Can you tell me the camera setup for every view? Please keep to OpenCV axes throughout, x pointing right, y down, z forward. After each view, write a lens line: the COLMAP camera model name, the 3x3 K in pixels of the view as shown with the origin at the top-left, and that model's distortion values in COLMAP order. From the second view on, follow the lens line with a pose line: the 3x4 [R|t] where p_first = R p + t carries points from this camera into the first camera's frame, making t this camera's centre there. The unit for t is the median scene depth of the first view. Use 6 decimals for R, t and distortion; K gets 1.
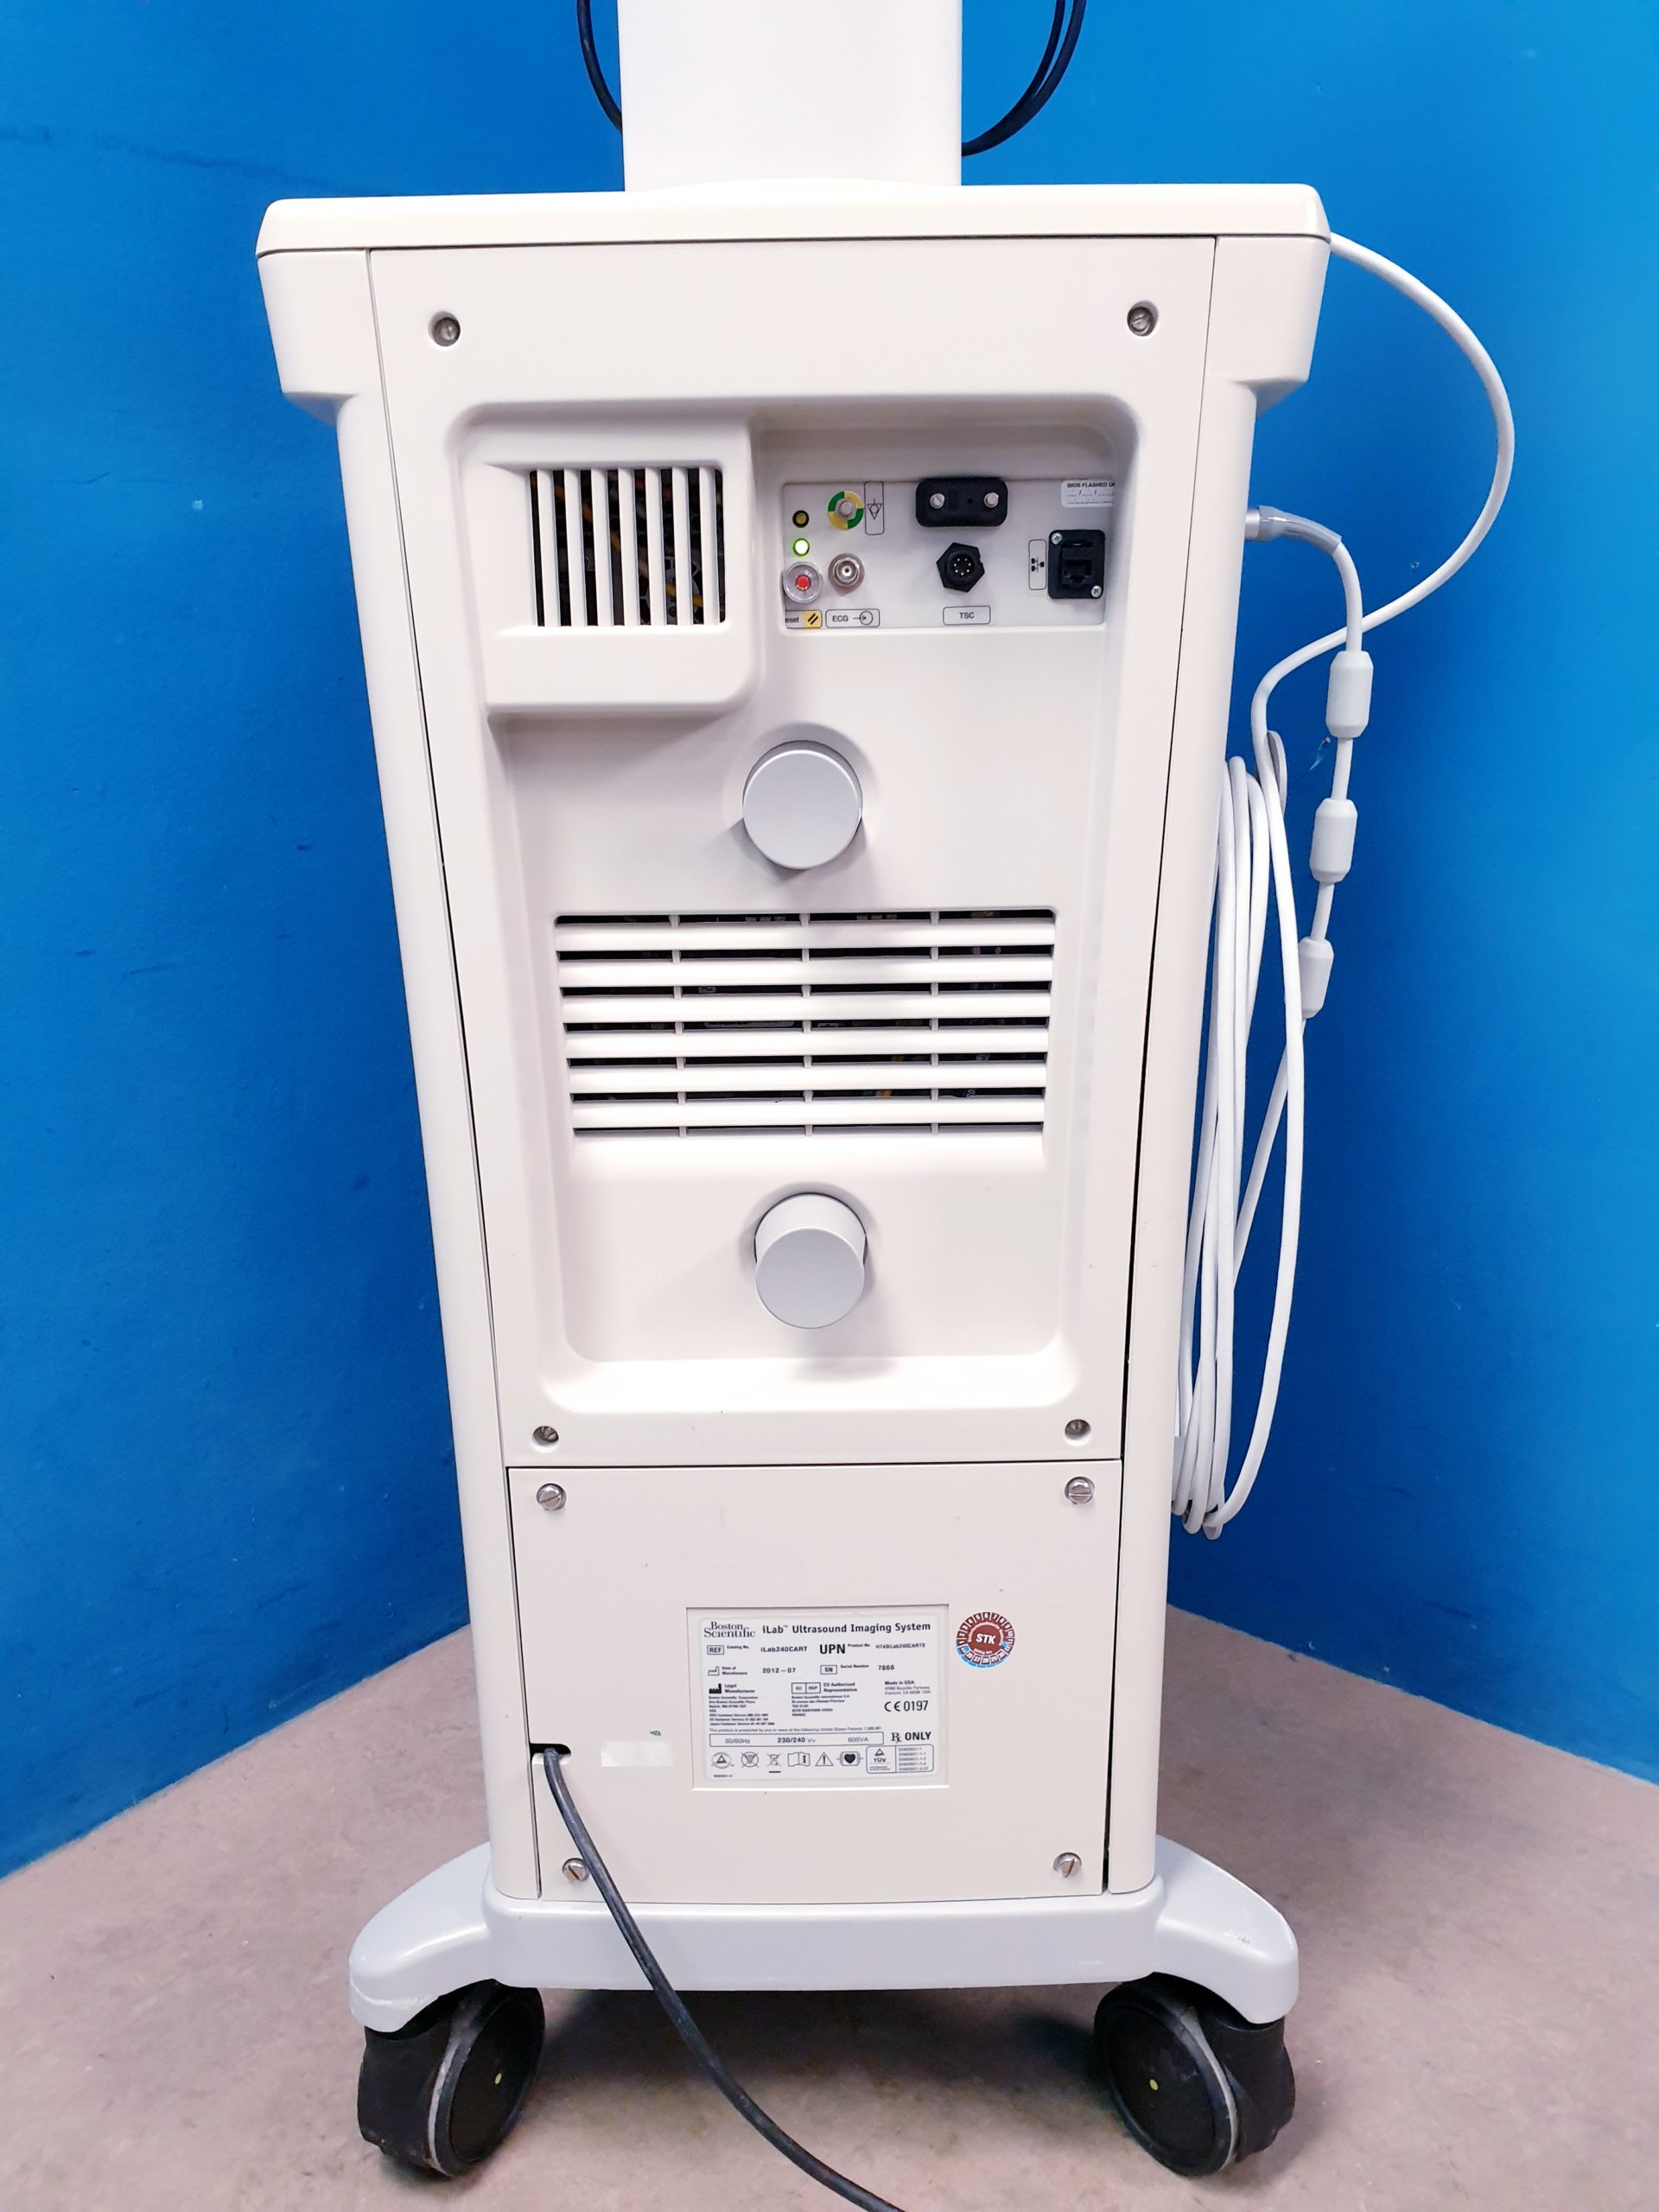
lens RADIAL K [[1668.0, 0, 832.7], [0, 1668.0, 1101.8], [0, 0, 1]] dist [0.023445, -0.020279]
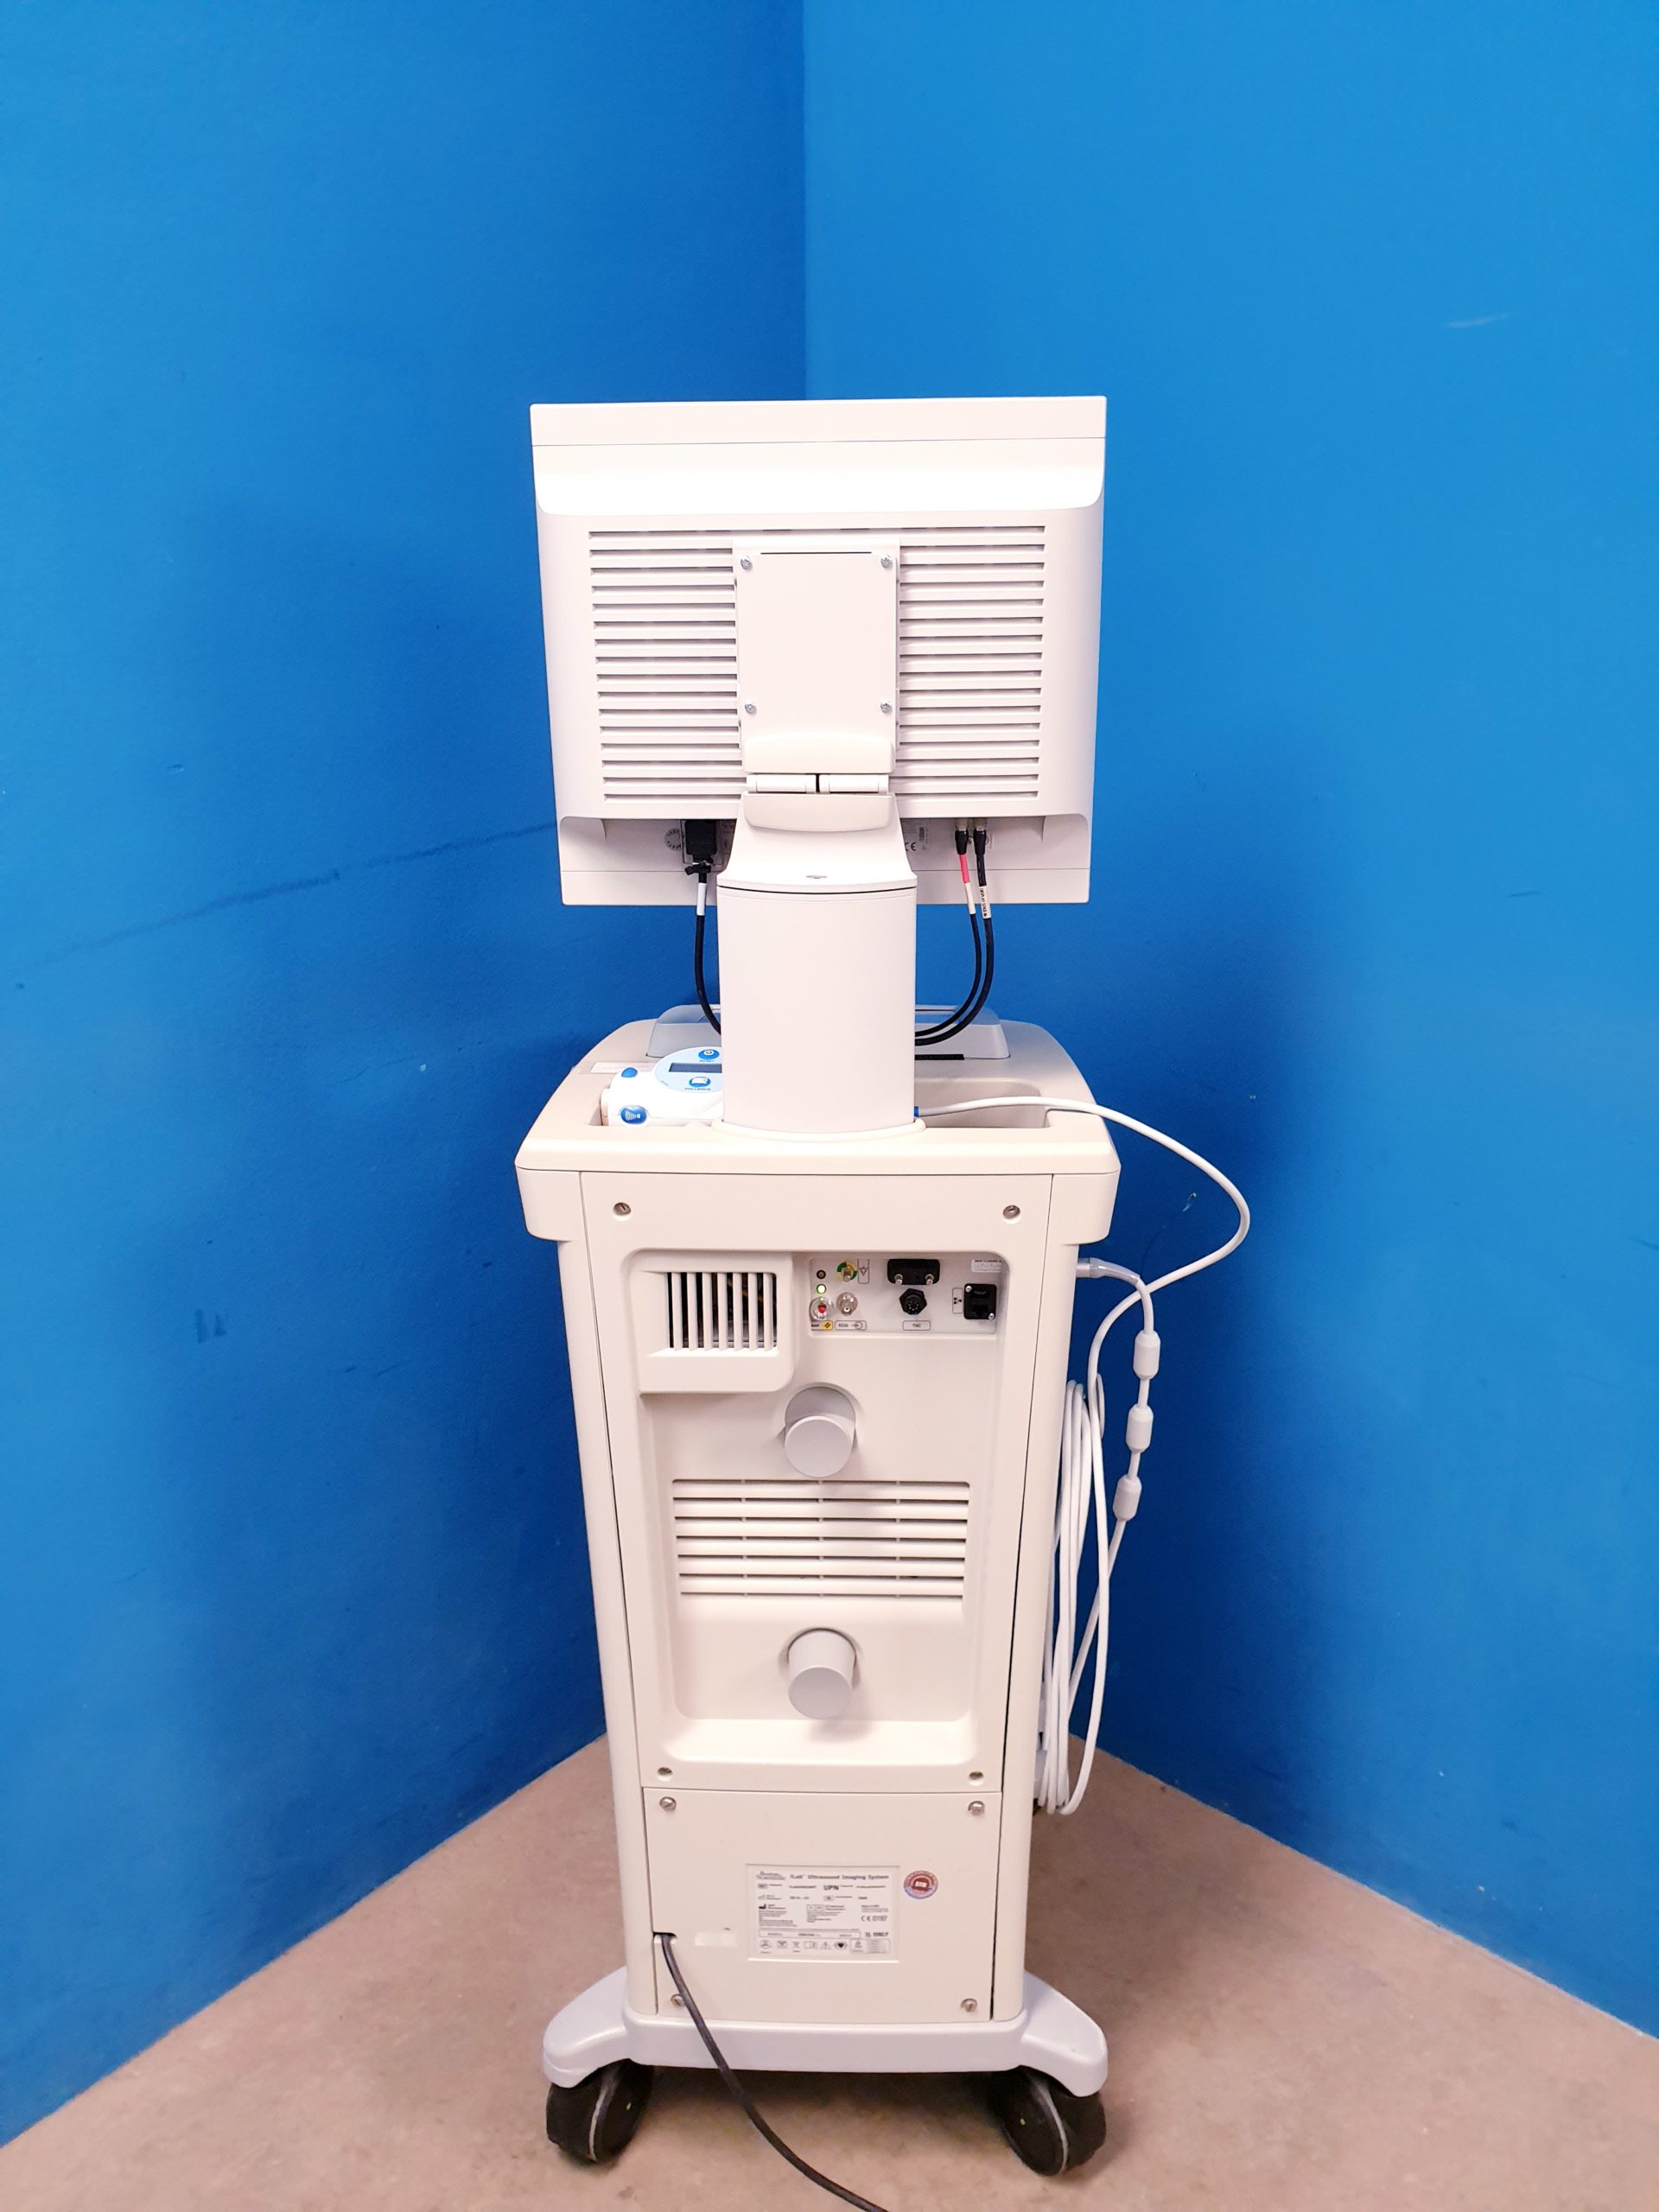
lens RADIAL K [[1657.9, 0, 843.0], [0, 1657.9, 1112.2], [0, 0, 1]] dist [0.041060, -0.038580]
pose [[0.999672, 0.017521, -0.018657, 0.030896], [-0.015849, 0.996145, 0.086278, -0.627787], [0.020097, -0.085954, 0.996096, -0.650004]]
